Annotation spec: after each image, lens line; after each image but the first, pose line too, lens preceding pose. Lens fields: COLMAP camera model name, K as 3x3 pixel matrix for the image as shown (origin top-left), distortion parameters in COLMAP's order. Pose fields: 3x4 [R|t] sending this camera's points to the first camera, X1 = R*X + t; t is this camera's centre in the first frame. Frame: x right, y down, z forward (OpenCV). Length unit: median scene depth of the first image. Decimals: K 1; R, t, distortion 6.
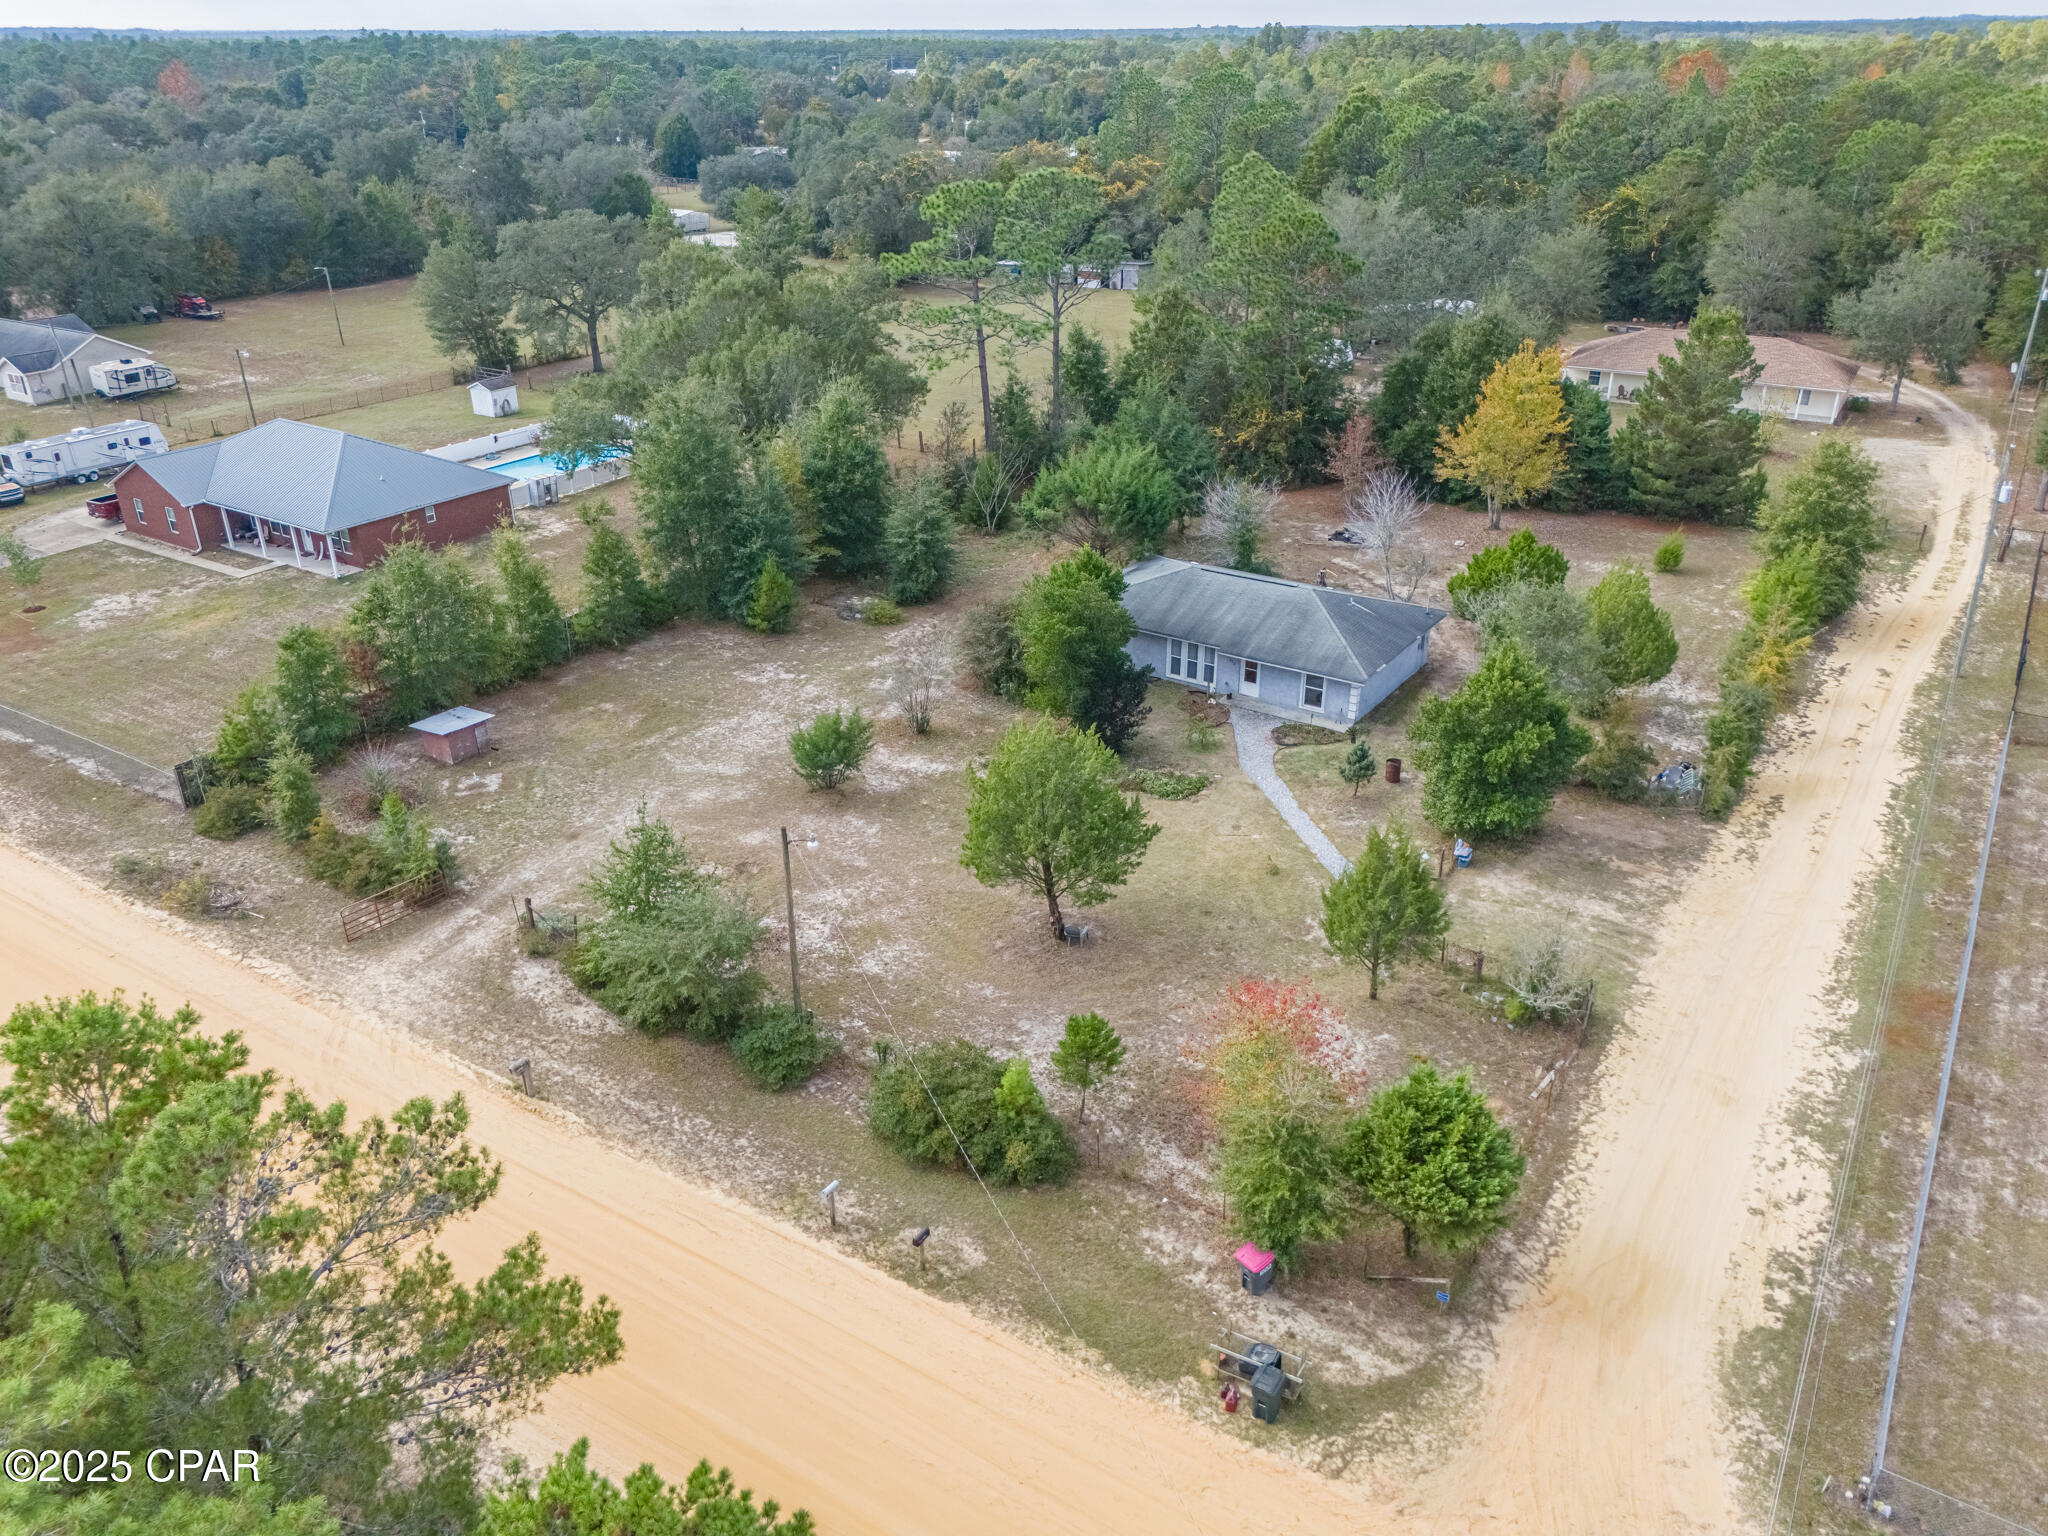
lens RADIAL K [[1495.6, 0, 1024.0], [0, 1495.6, 768.0], [0, 0, 1]] dist [0.083766, -0.078397]
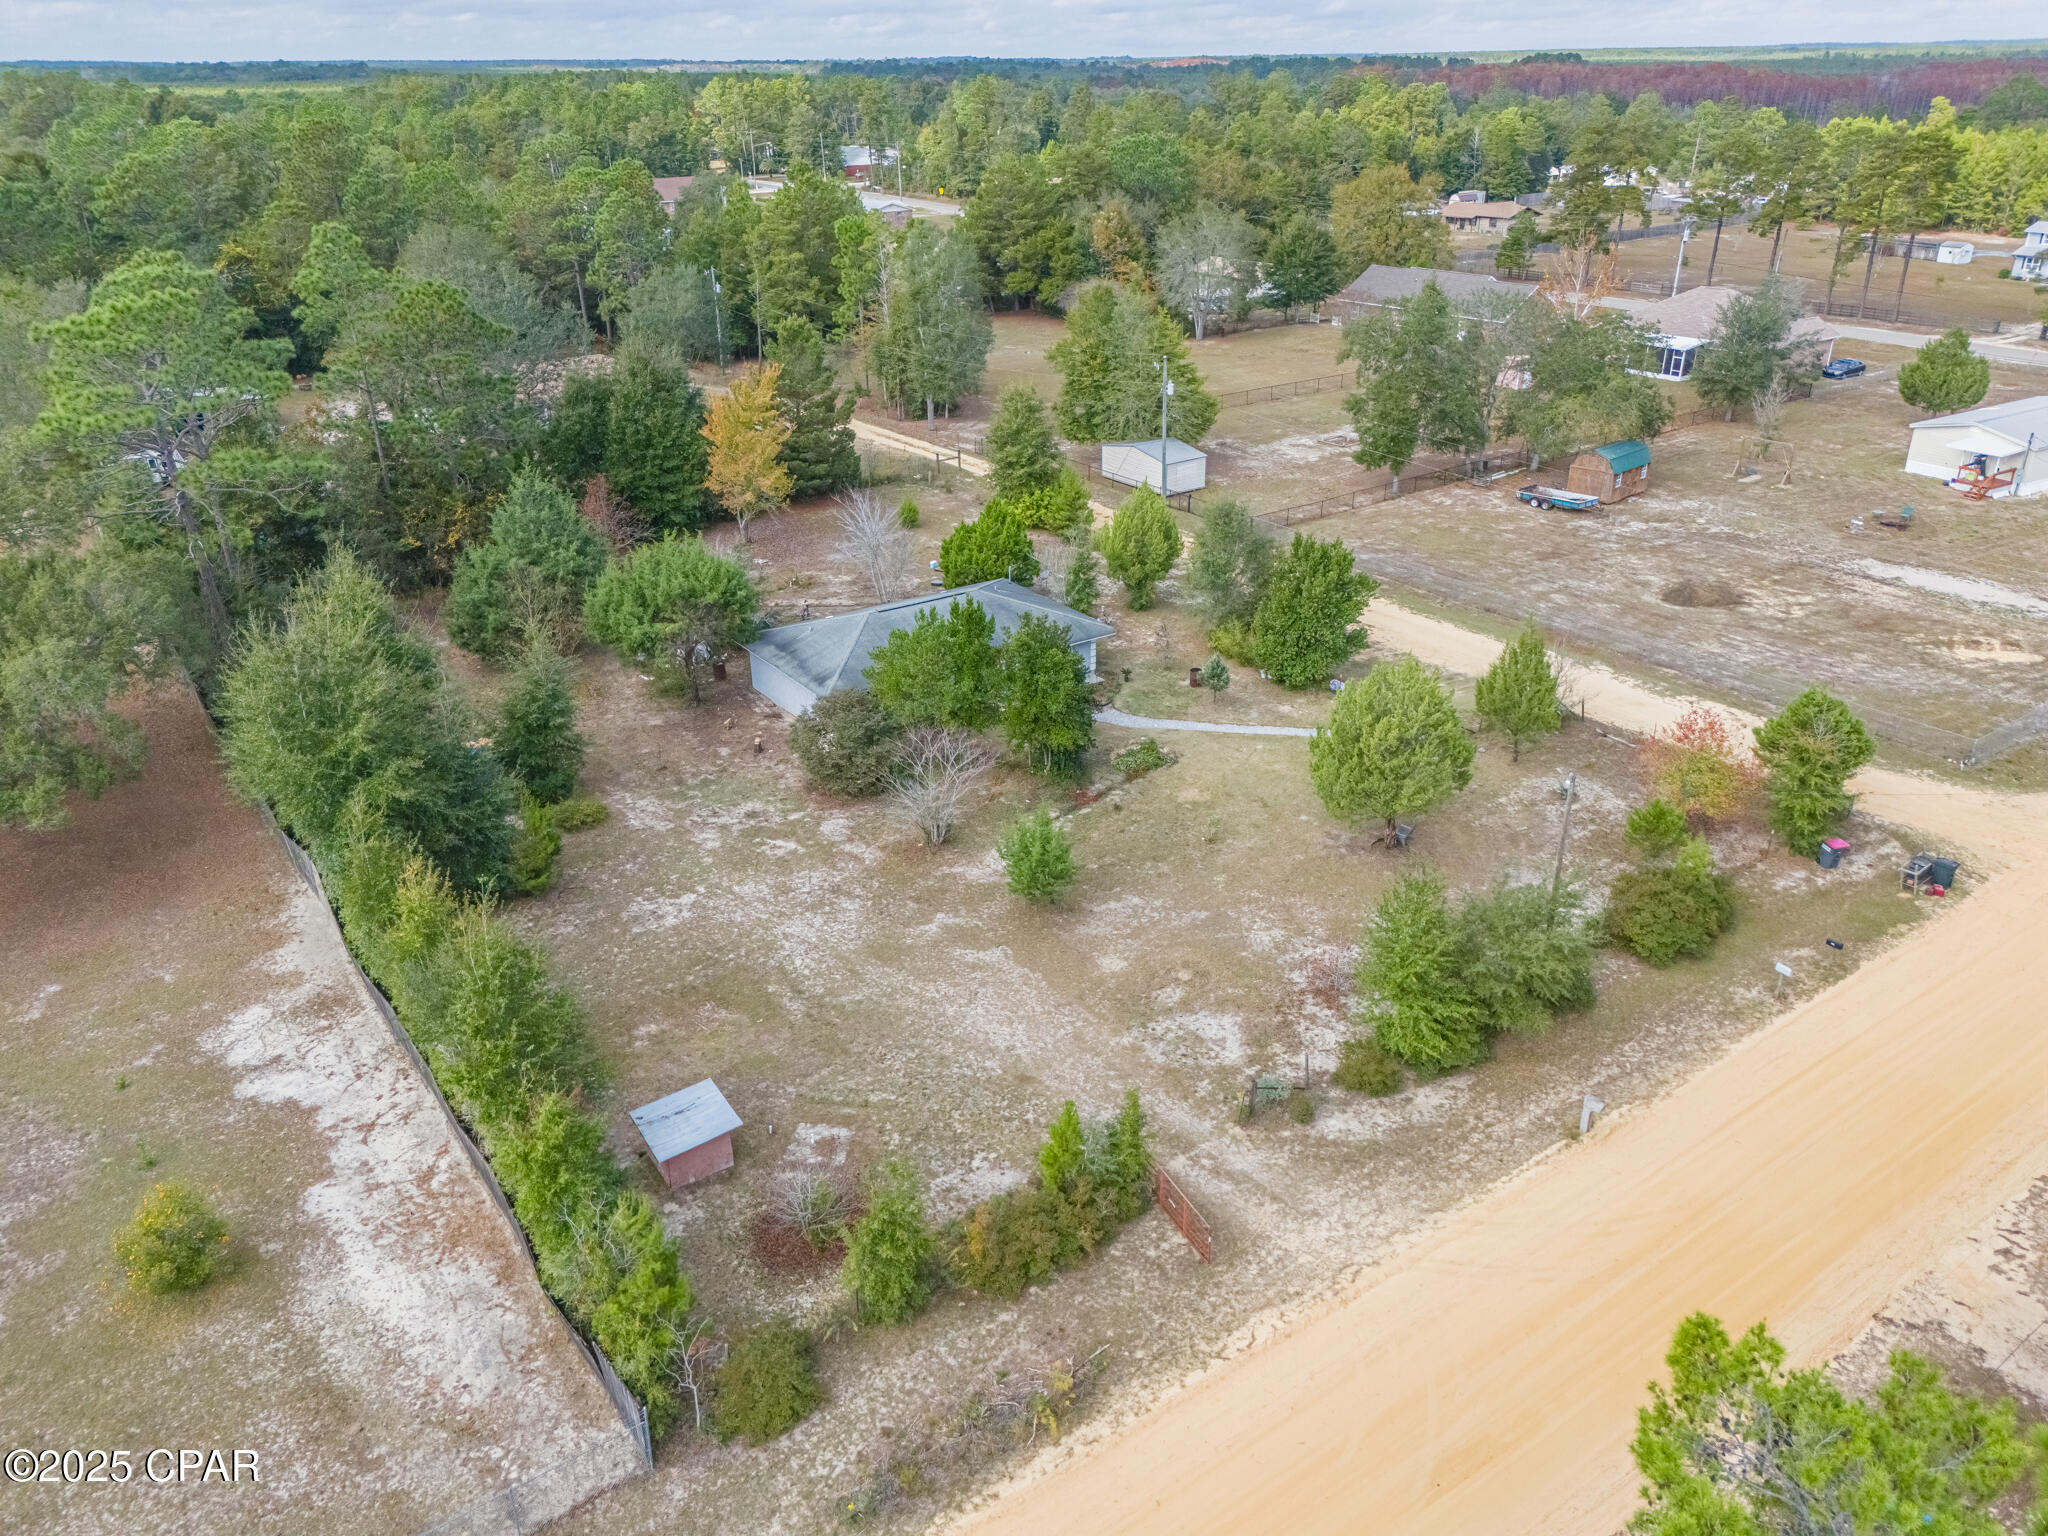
lens RADIAL K [[1495.6, 0, 1024.0], [0, 1495.6, 768.0], [0, 0, 1]] dist [0.083766, -0.078397]
pose [[0.371773, -0.392209, 0.841402, -0.859242], [0.417519, 0.880167, 0.225798, -0.266561], [-0.829134, 0.267355, 0.490977, 0.534621]]
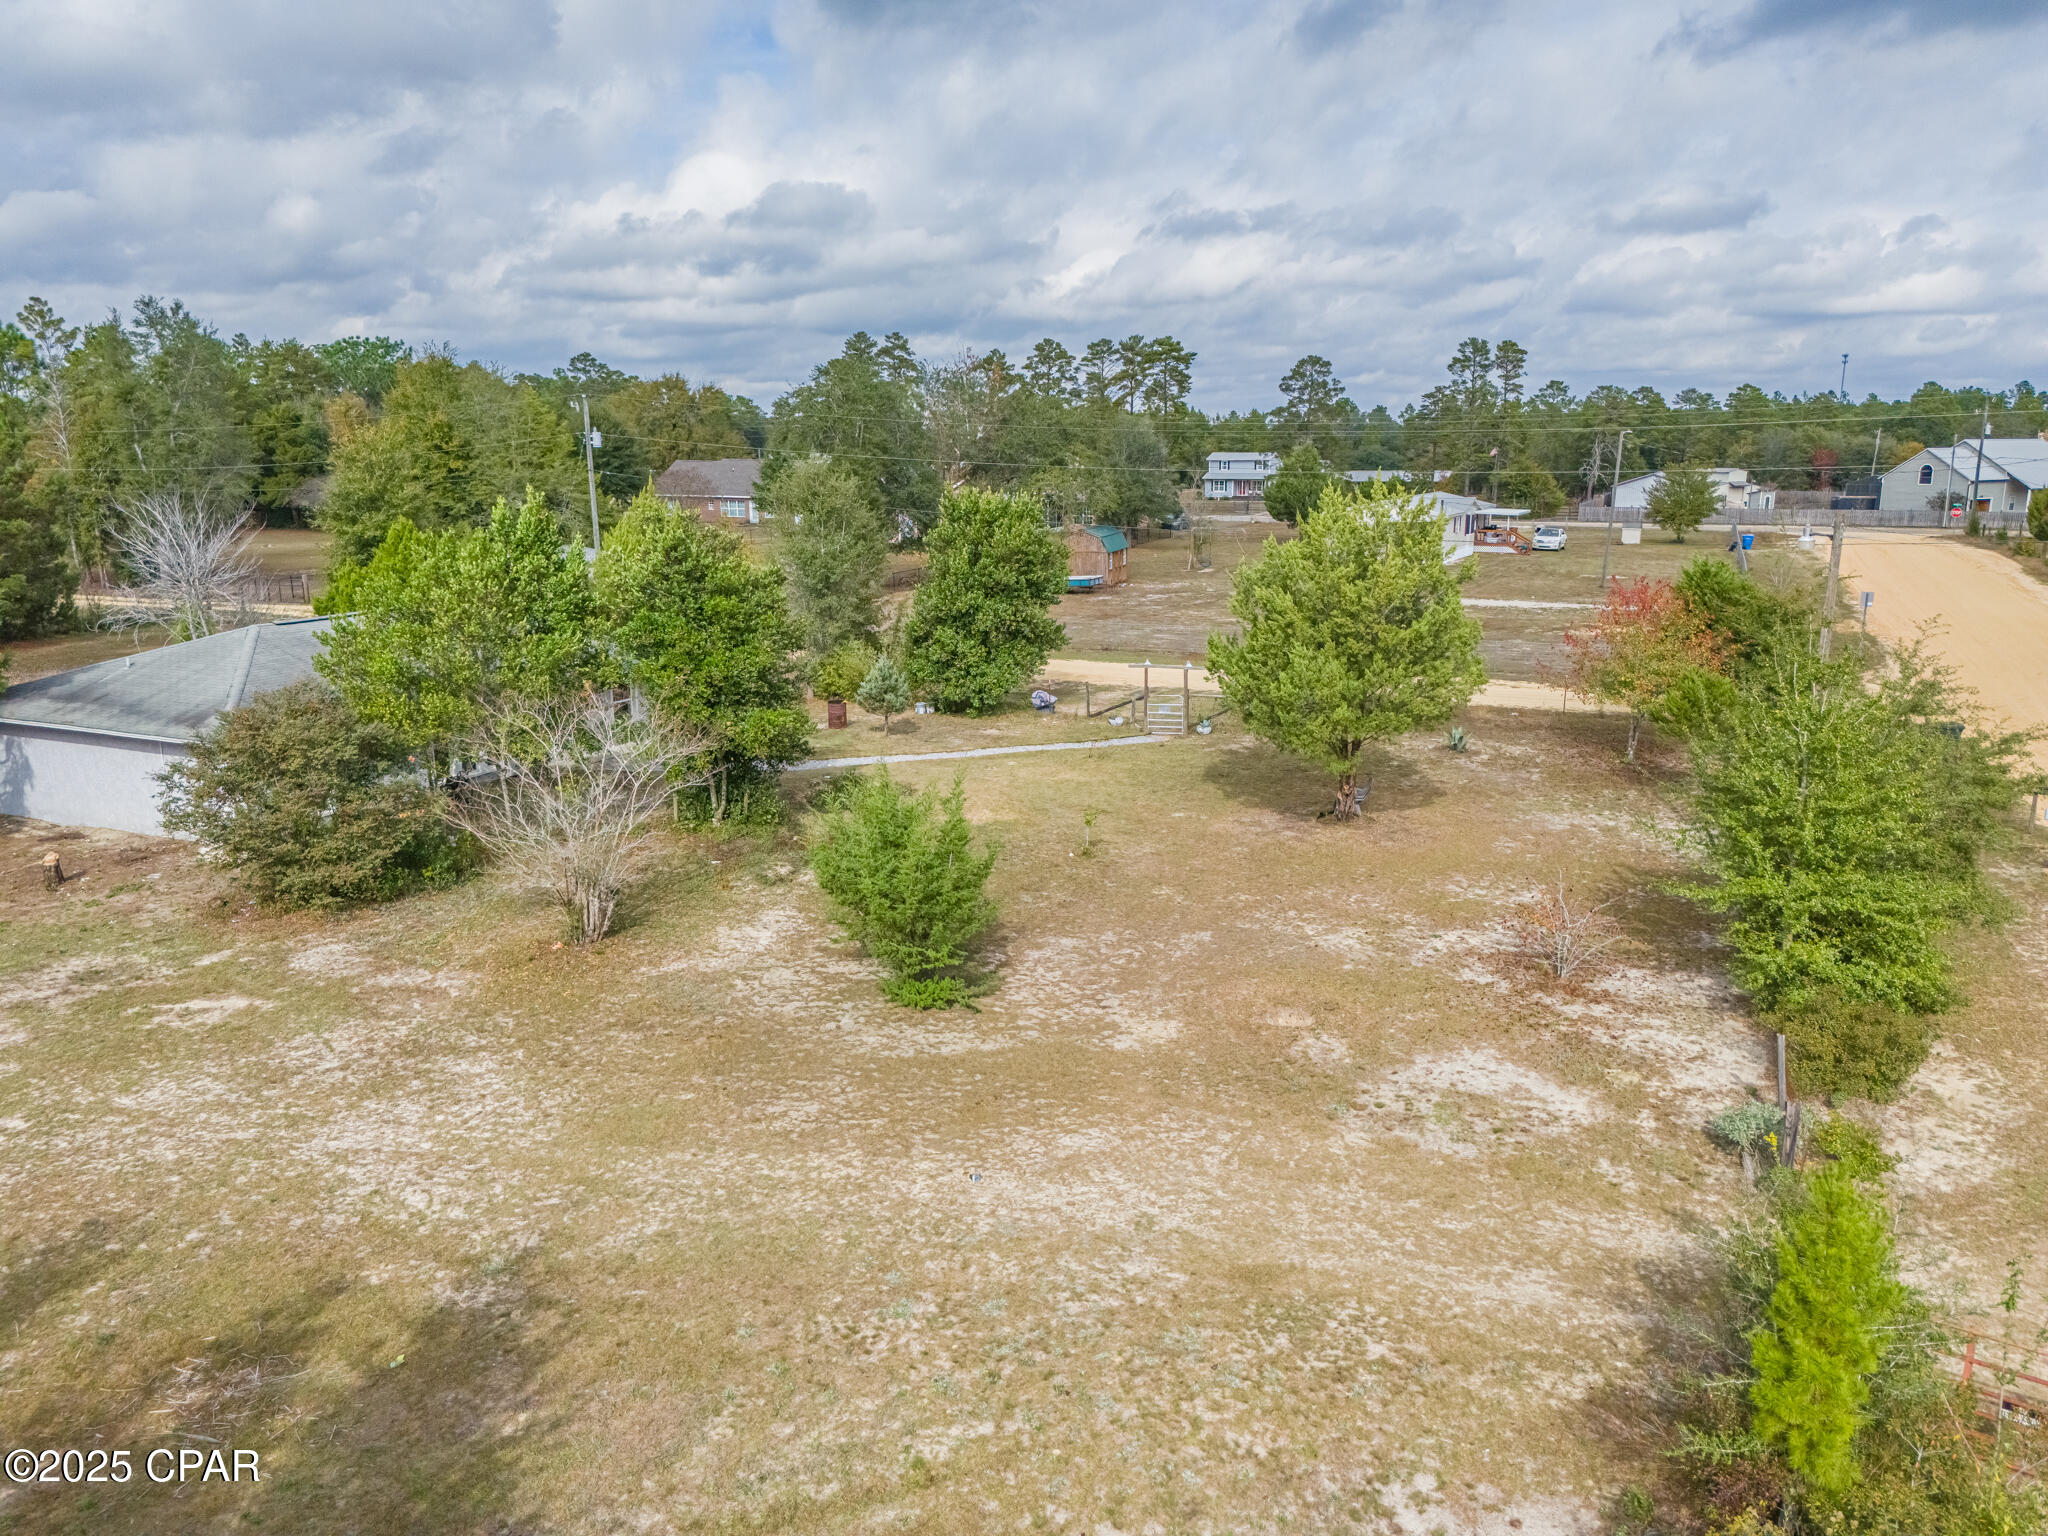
lens RADIAL K [[1495.6, 0, 1024.0], [0, 1495.6, 768.0], [0, 0, 1]] dist [0.083766, -0.078397]
pose [[-0.154423, -0.206822, 0.966115, -0.532051], [0.441734, 0.860215, 0.254758, -0.129879], [-0.883756, 0.466106, -0.041477, 0.952966]]
